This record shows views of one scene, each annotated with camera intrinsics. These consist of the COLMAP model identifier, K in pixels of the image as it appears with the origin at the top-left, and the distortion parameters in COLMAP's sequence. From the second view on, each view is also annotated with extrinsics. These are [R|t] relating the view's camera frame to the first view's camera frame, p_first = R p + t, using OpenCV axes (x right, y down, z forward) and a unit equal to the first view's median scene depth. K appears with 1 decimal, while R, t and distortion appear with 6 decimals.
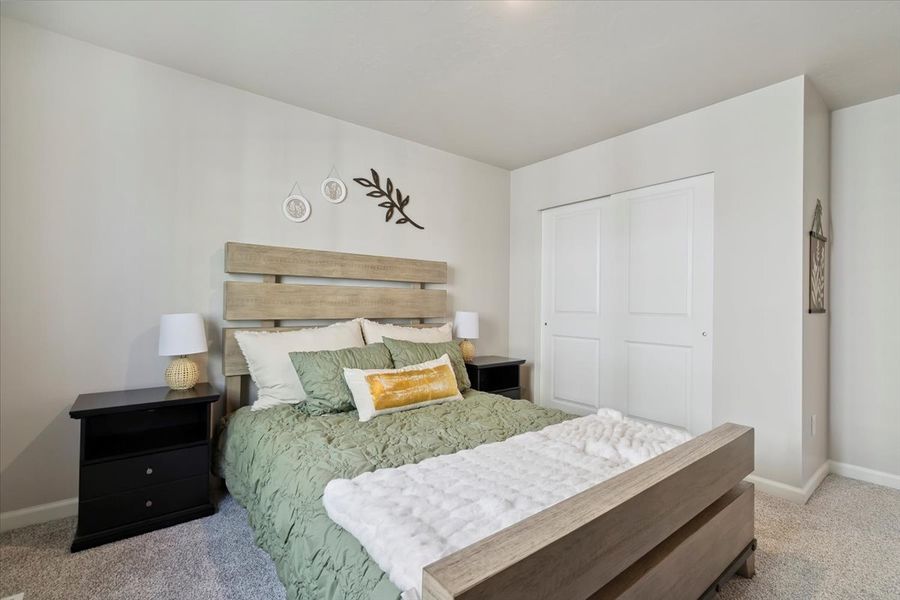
lens RADIAL K [[412.7, 0, 433.8], [0, 412.7, 299.3], [0, 0, 1]] dist [-0.001067, -0.000151]
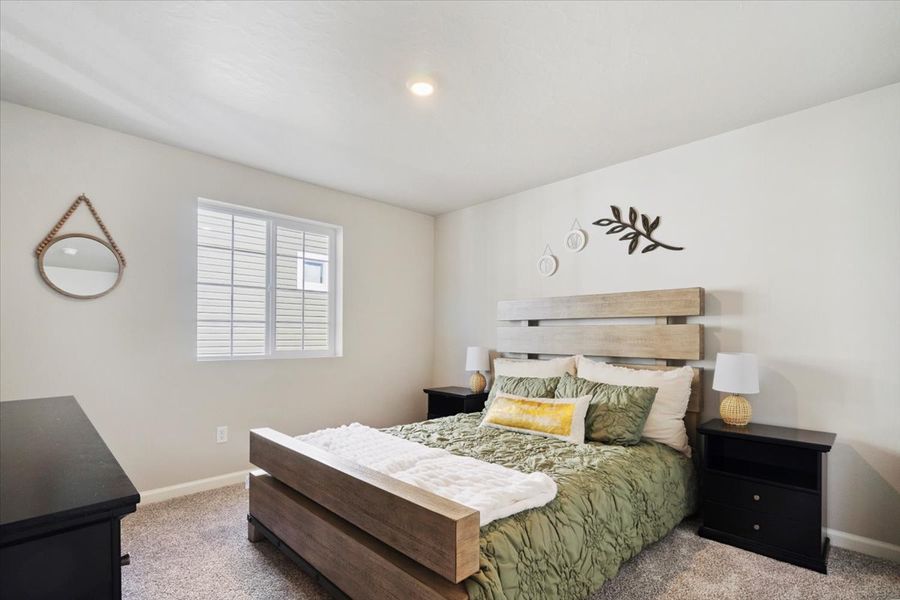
lens RADIAL K [[415.8, 0, 451.6], [0, 415.8, 334.1], [0, 0, 1]] dist [-0.001139, -0.000074]
pose [[0.134726, -0.018282, -0.990714, 0.767076], [0.003402, 0.999832, -0.017988, 0.008958], [0.990877, -0.000947, 0.134765, 0.473578]]
